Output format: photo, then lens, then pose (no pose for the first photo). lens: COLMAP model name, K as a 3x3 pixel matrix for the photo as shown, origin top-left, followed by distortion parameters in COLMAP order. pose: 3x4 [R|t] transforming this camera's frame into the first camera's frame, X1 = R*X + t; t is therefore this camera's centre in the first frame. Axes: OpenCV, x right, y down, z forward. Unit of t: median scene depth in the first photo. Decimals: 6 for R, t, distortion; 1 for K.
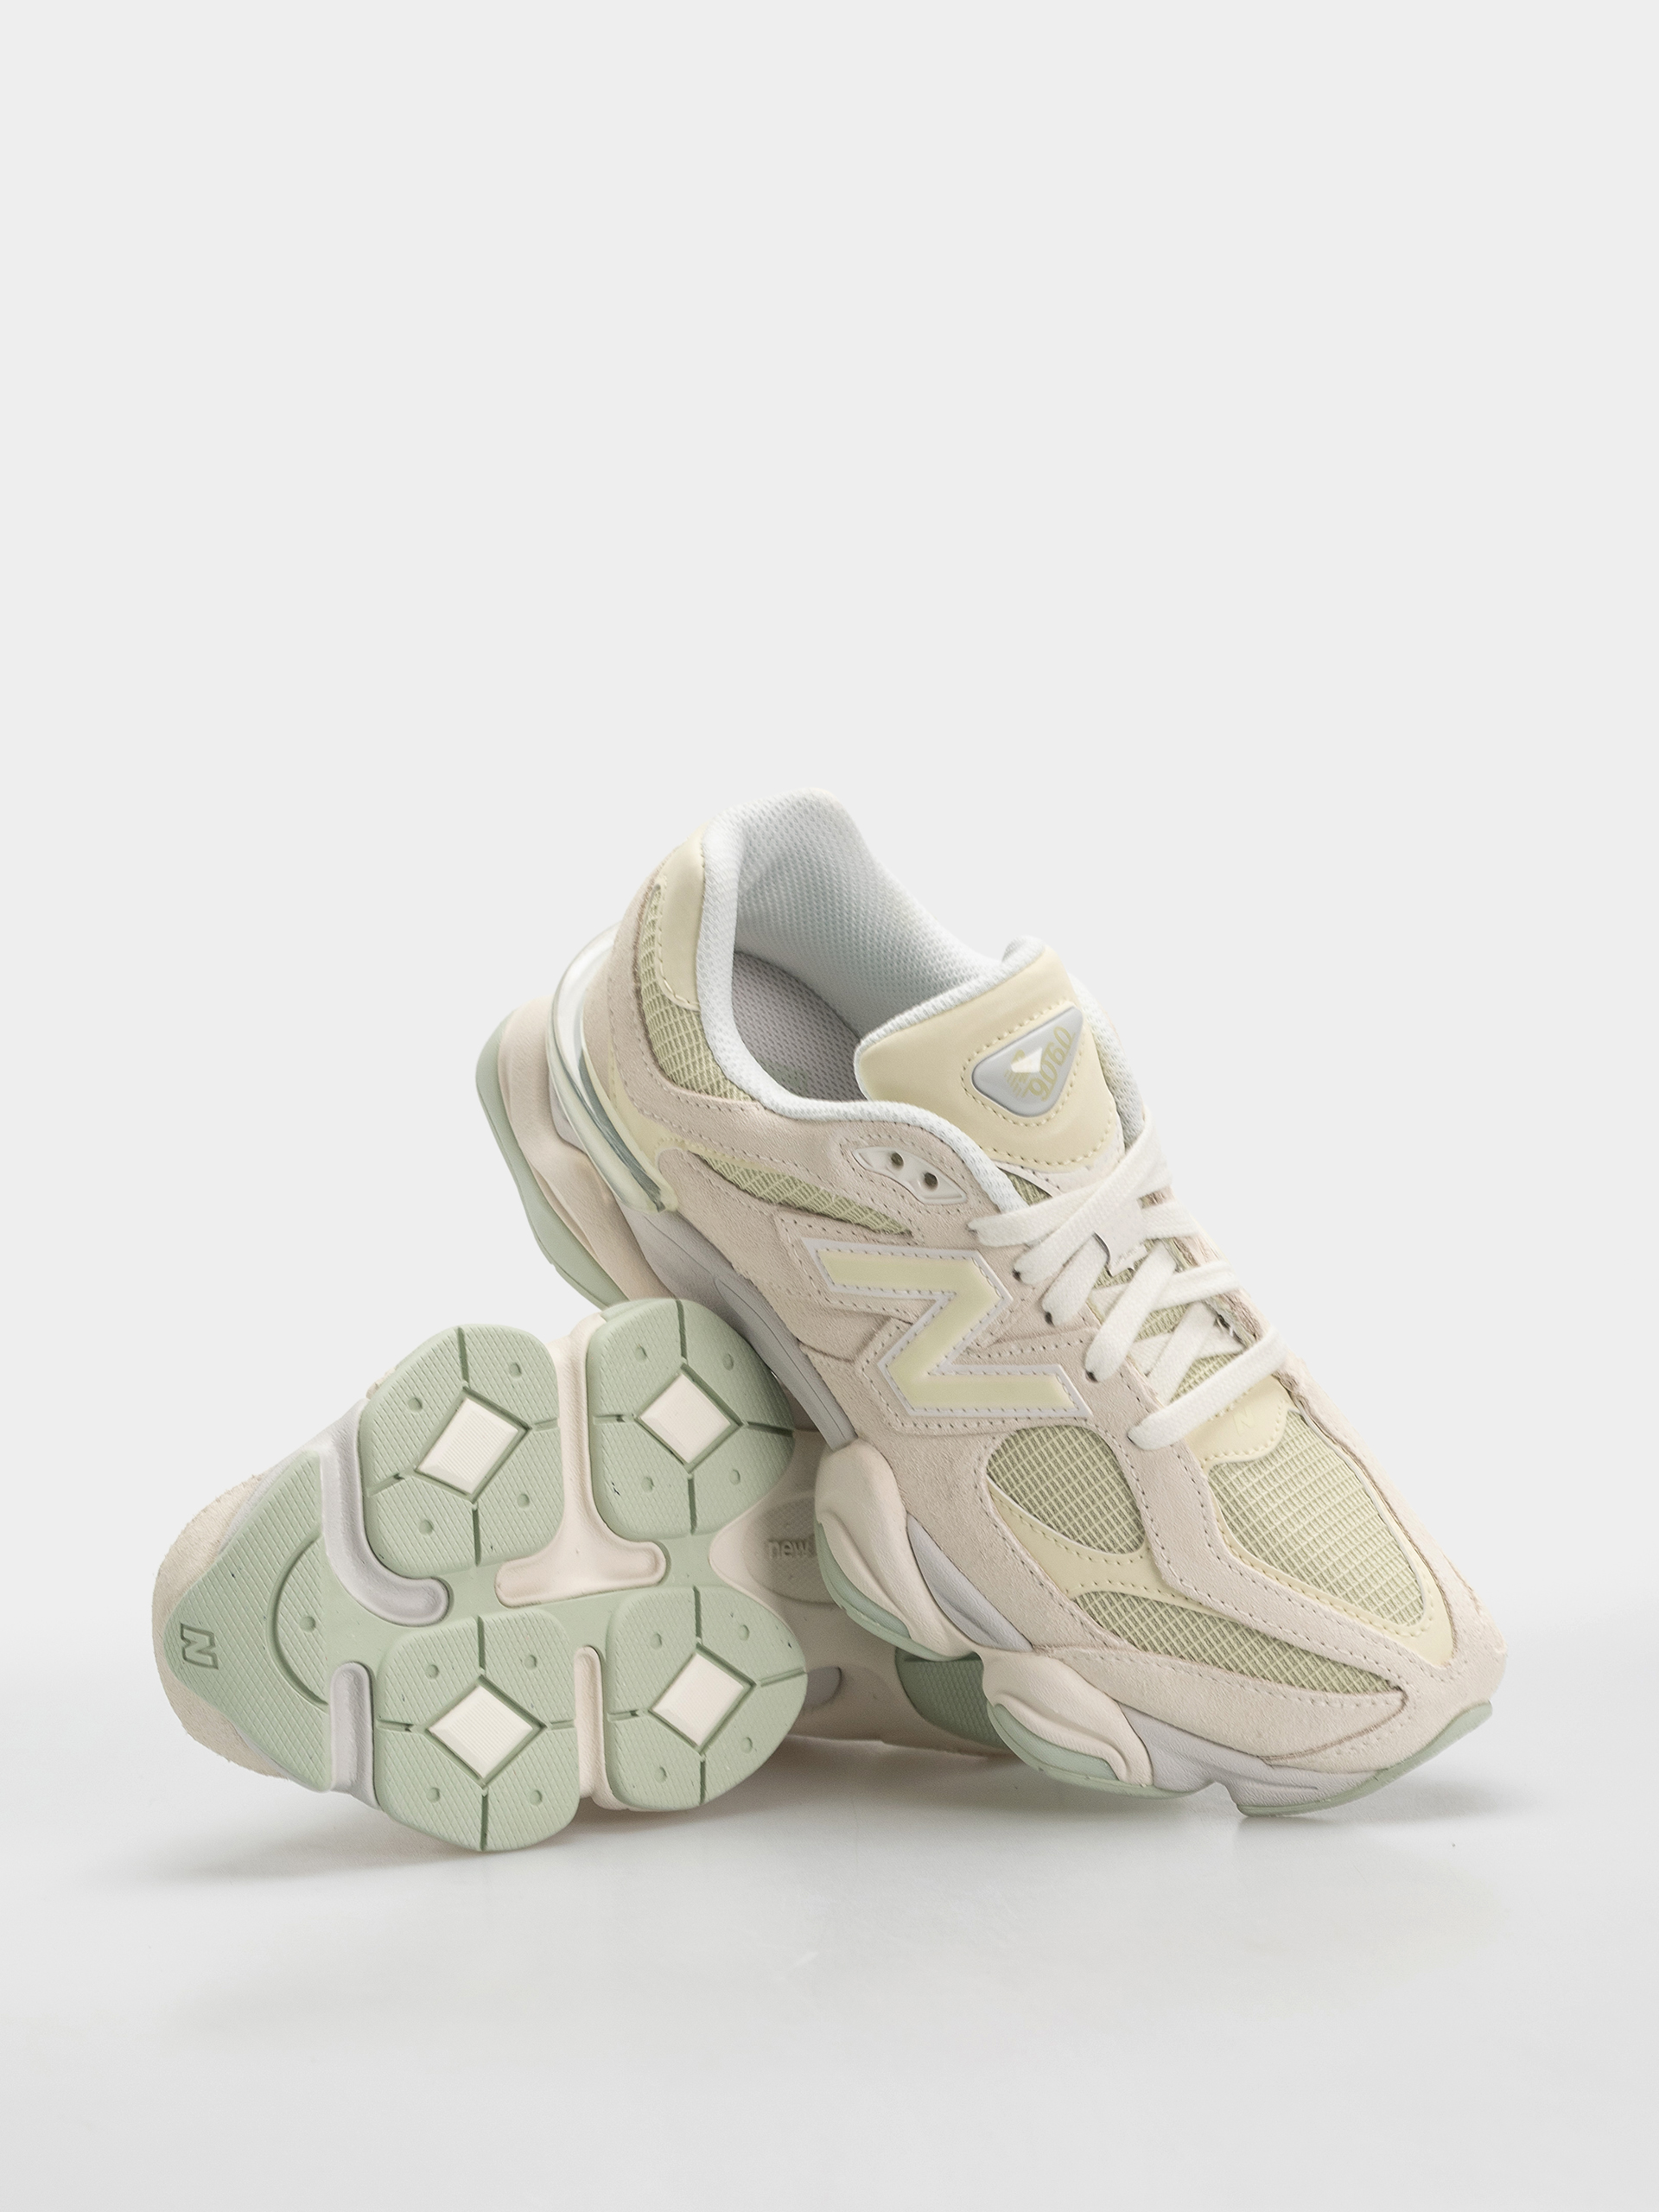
lens RADIAL K [[8032.9, 0, 829.5], [0, 8032.9, 1106.0], [0, 0, 1]] dist [0.048682, 3.248143]
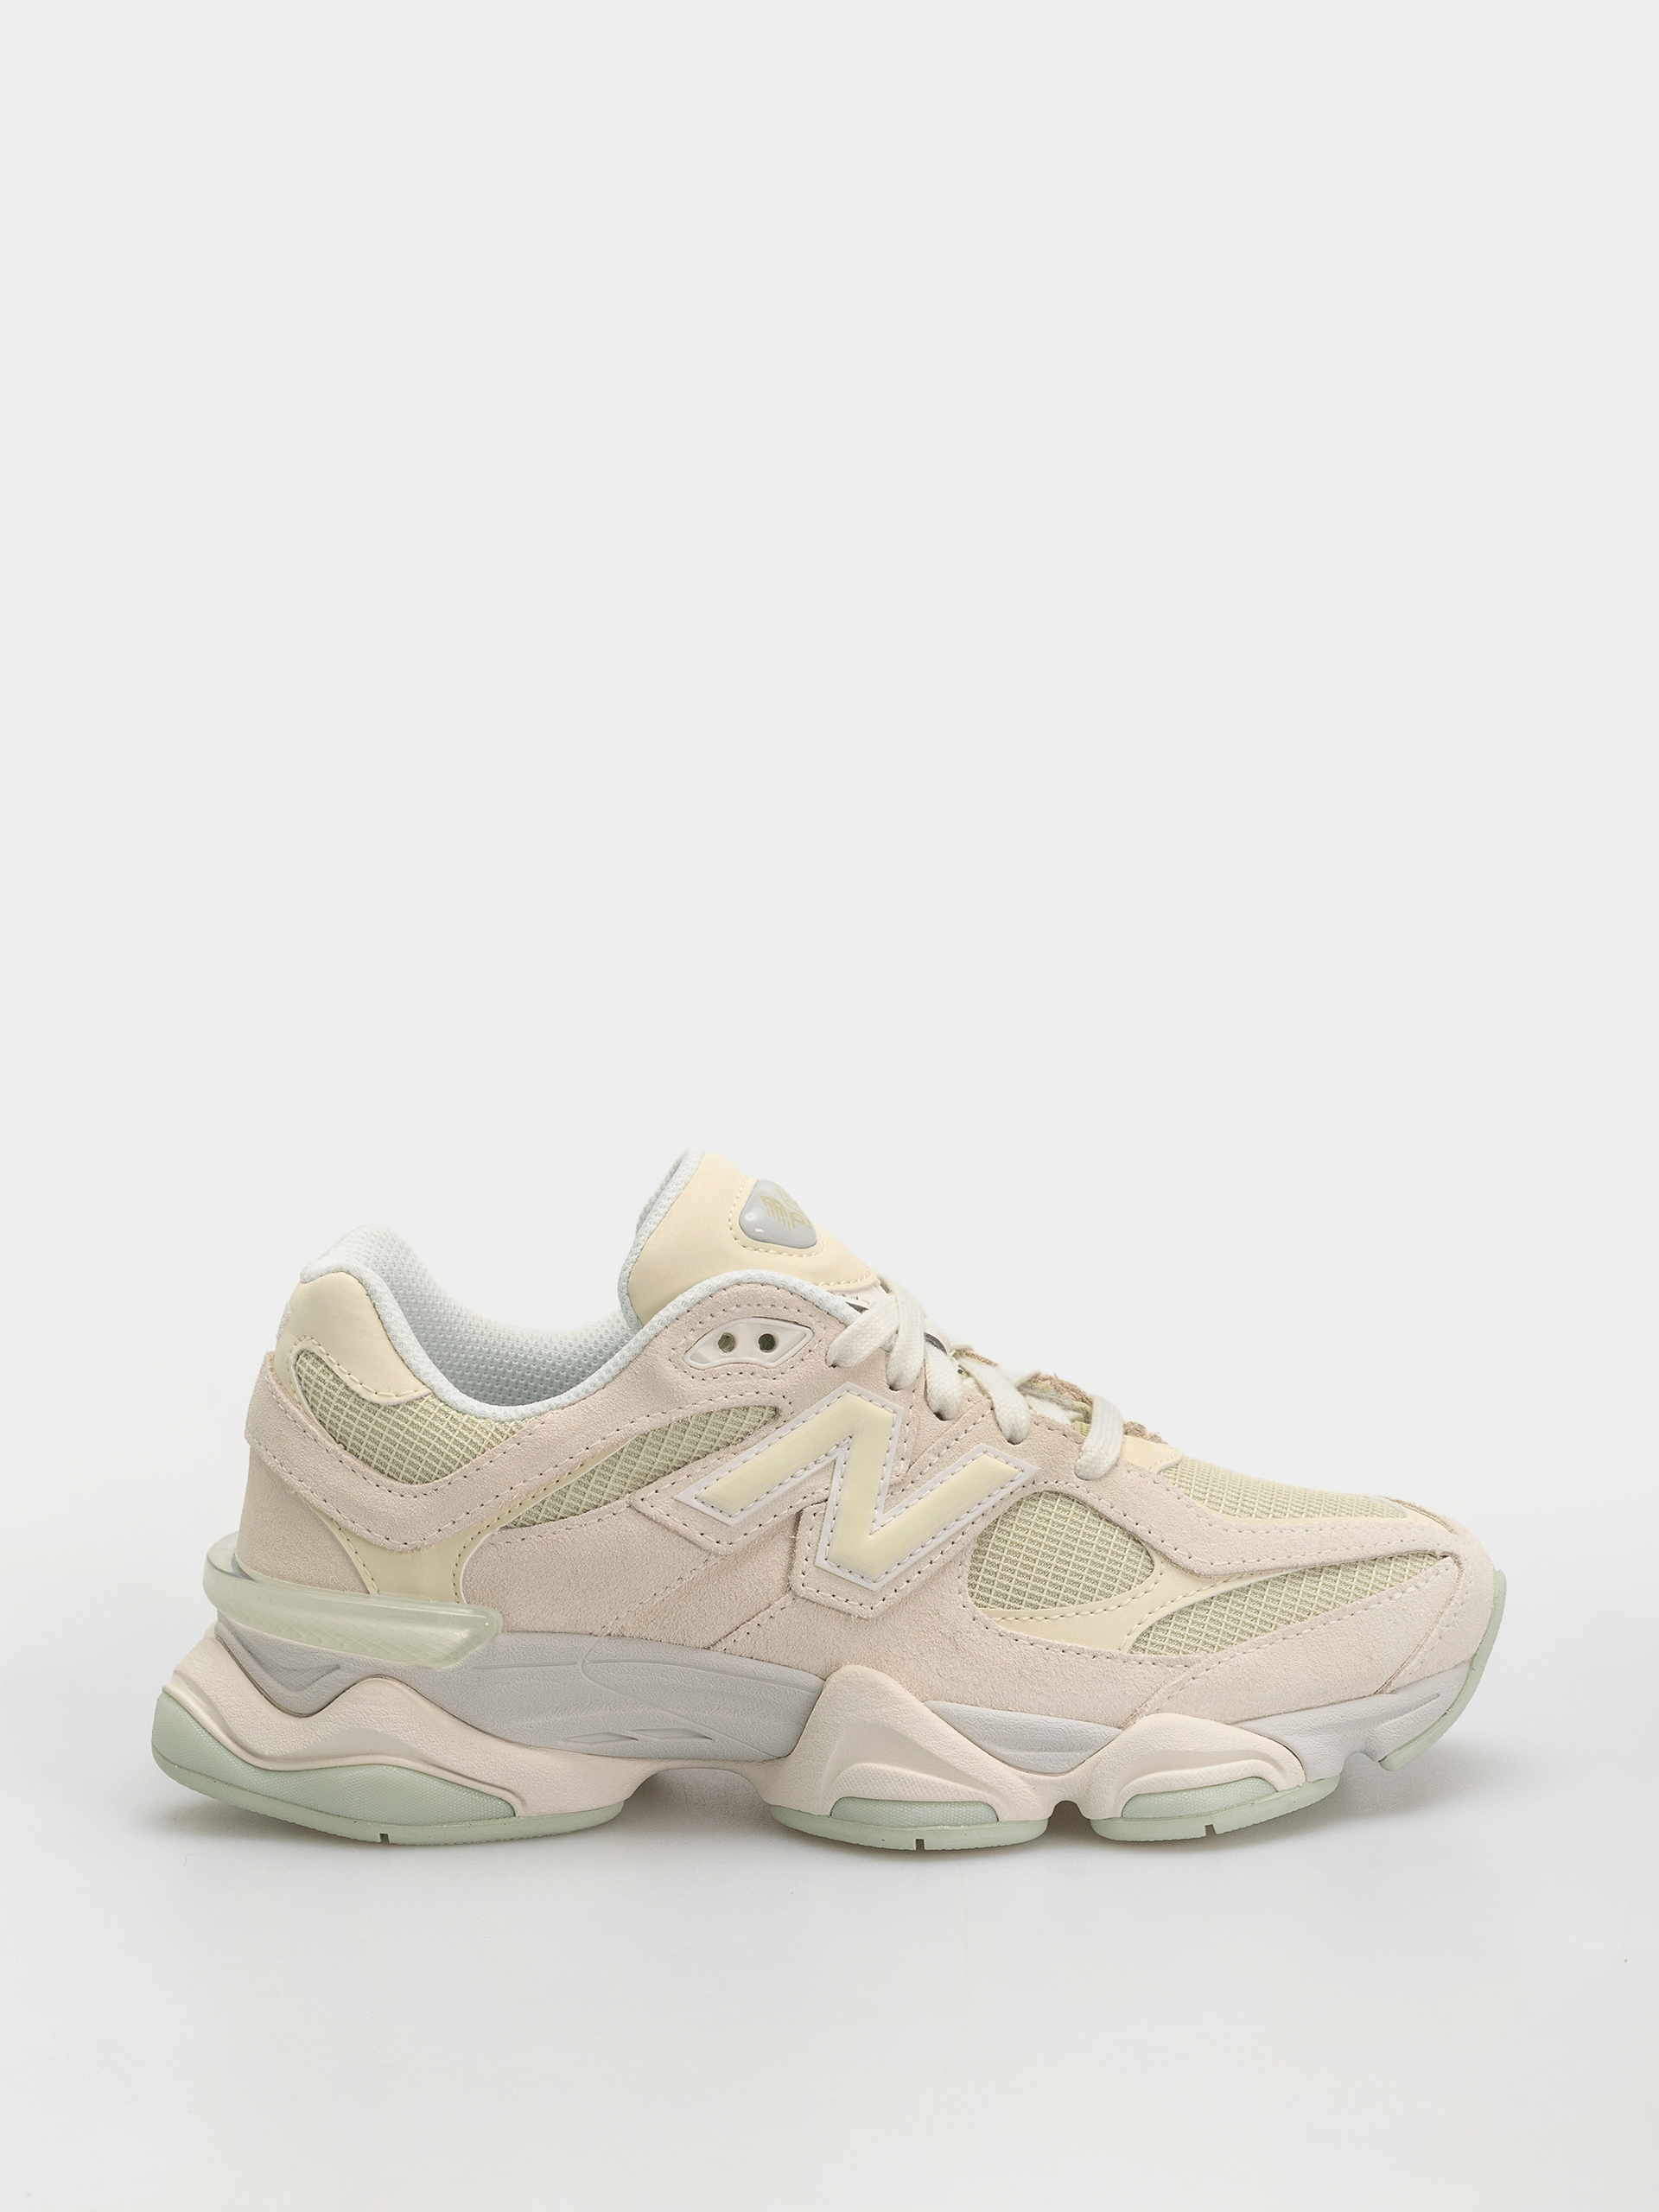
lens RADIAL K [[8032.9, 0, 829.5], [0, 8032.9, 1106.0], [0, 0, 1]] dist [0.048682, 3.248143]
pose [[0.726052, -0.306606, 0.615501, -0.557527], [0.613958, 0.692156, -0.379441, 0.354357], [-0.309684, 0.653386, 0.690784, 0.320462]]
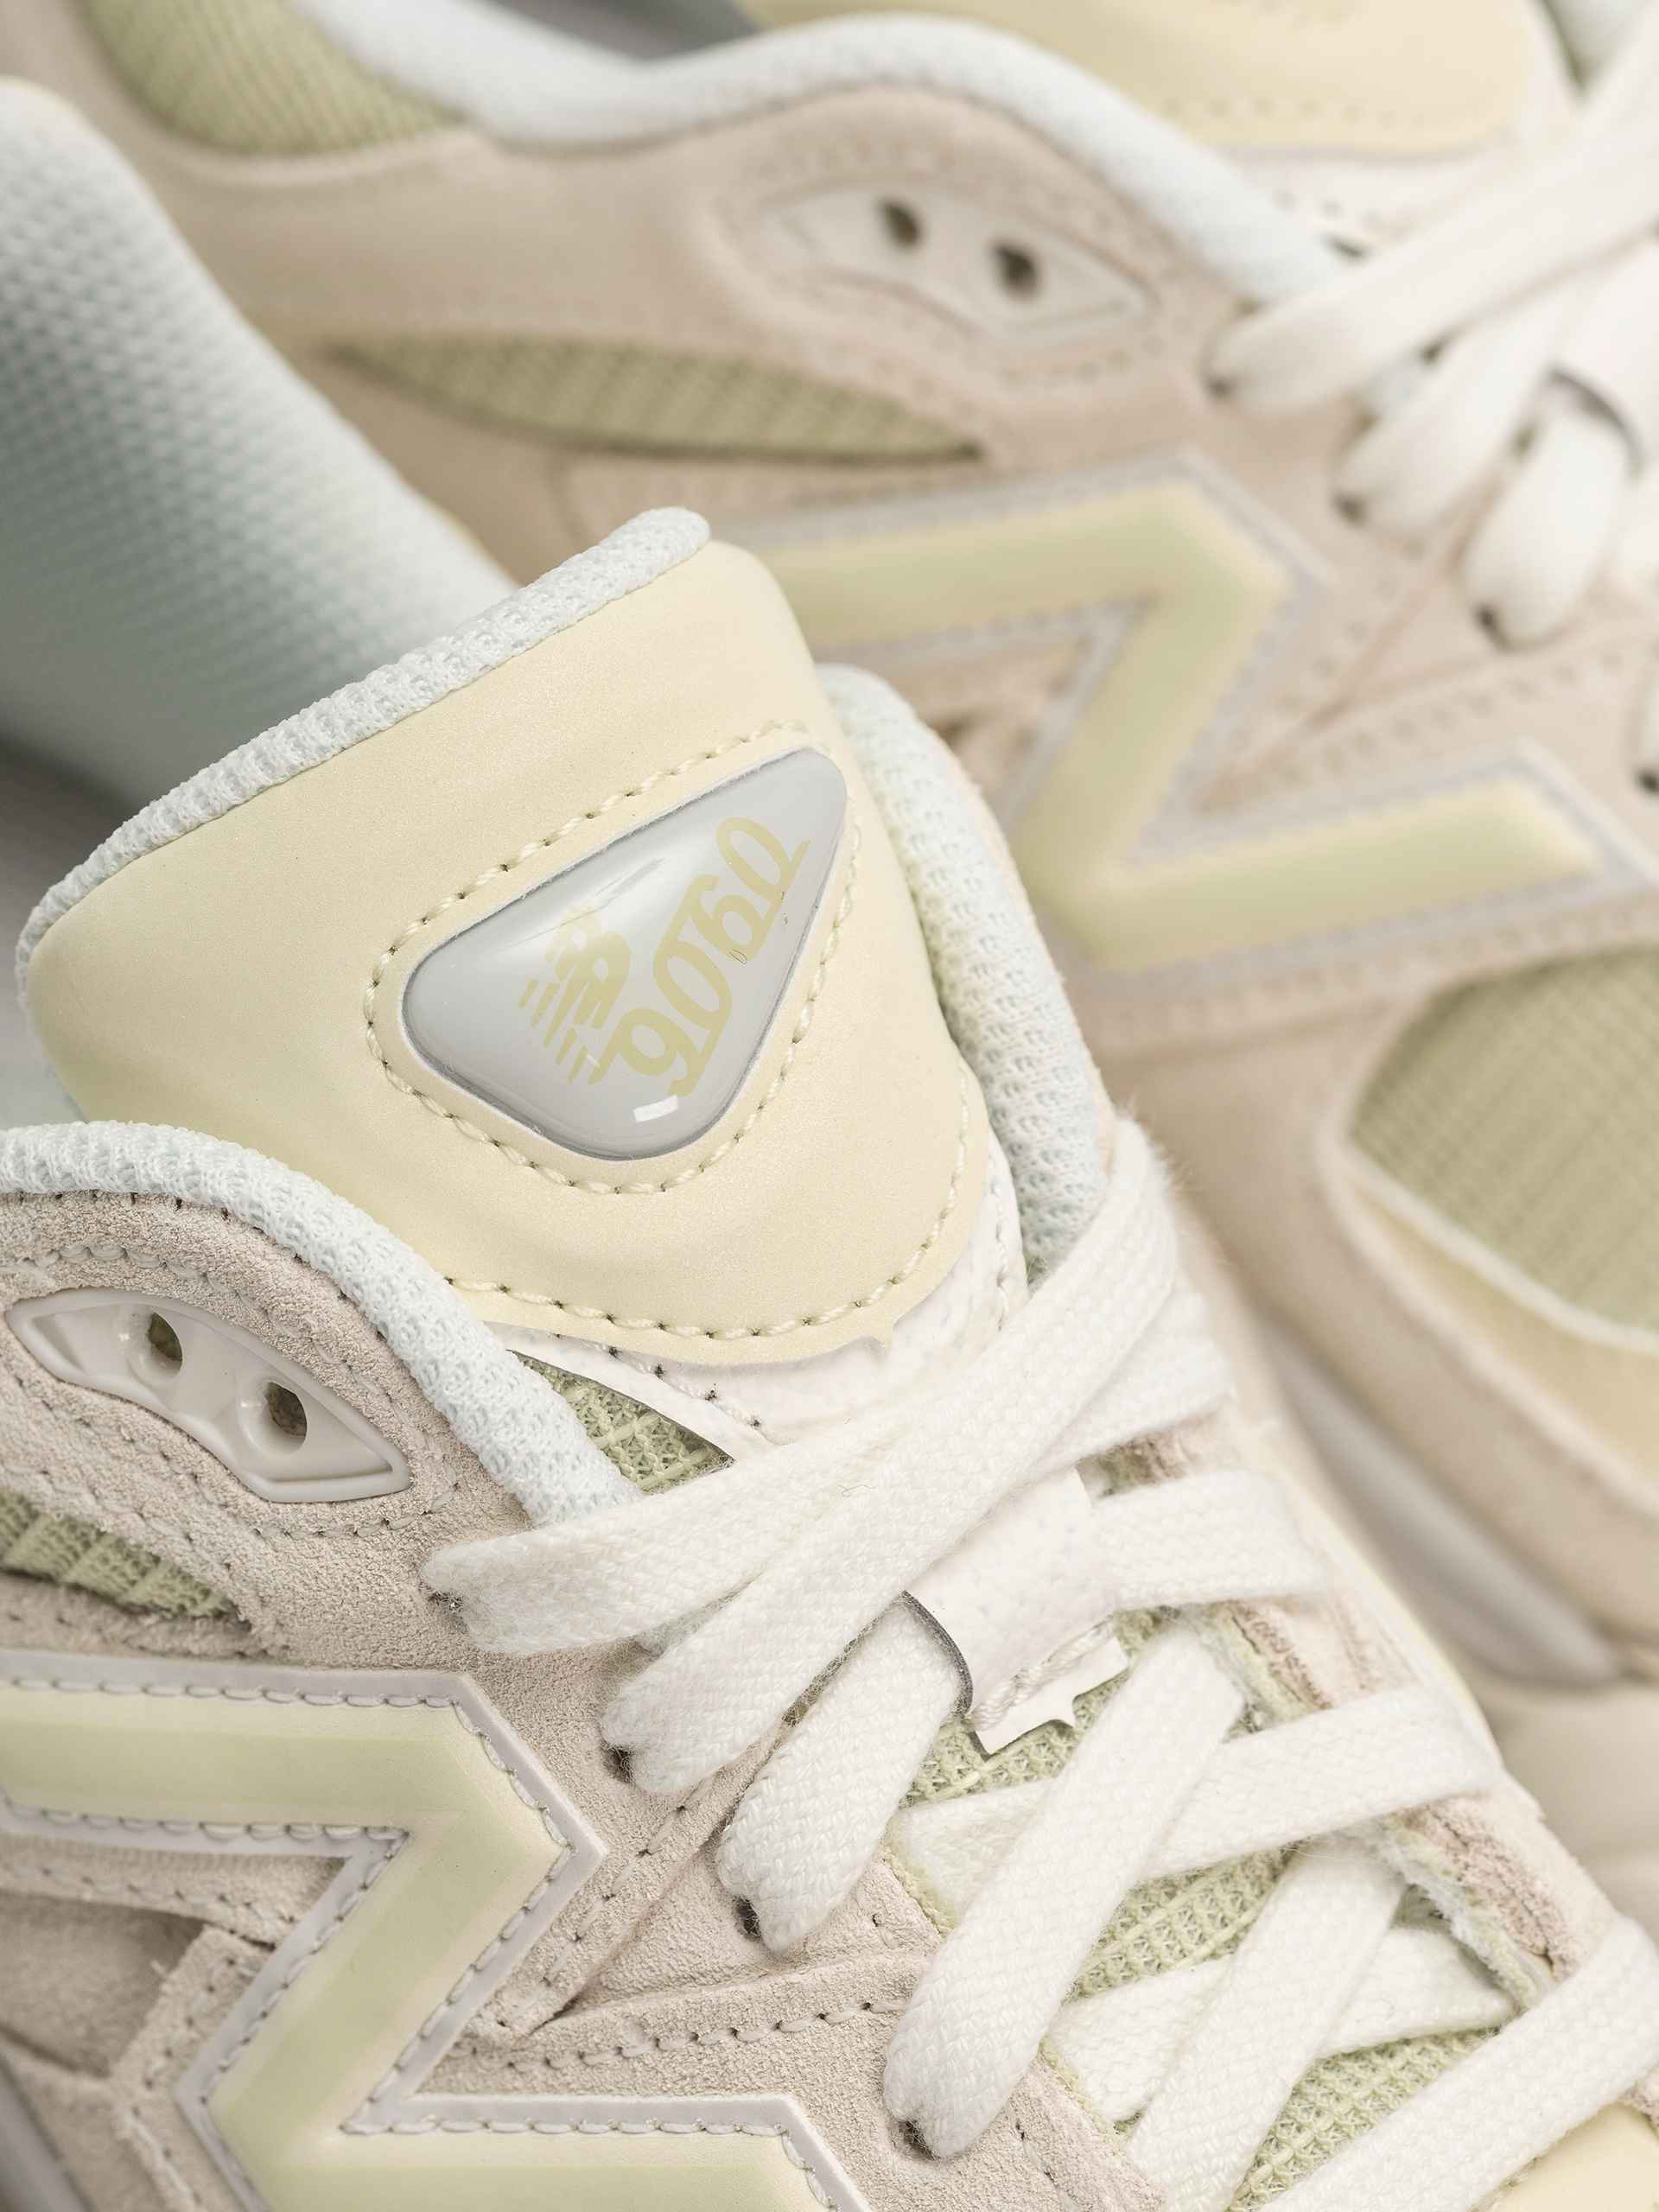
lens RADIAL K [[8032.9, 0, 829.5], [0, 8032.9, 1106.0], [0, 0, 1]] dist [0.048682, 3.248143]
pose [[0.994746, -0.033219, -0.096837, 0.056601], [0.028234, 0.998227, -0.052399, 0.013517], [0.098406, 0.049389, 0.993920, 0.732452]]
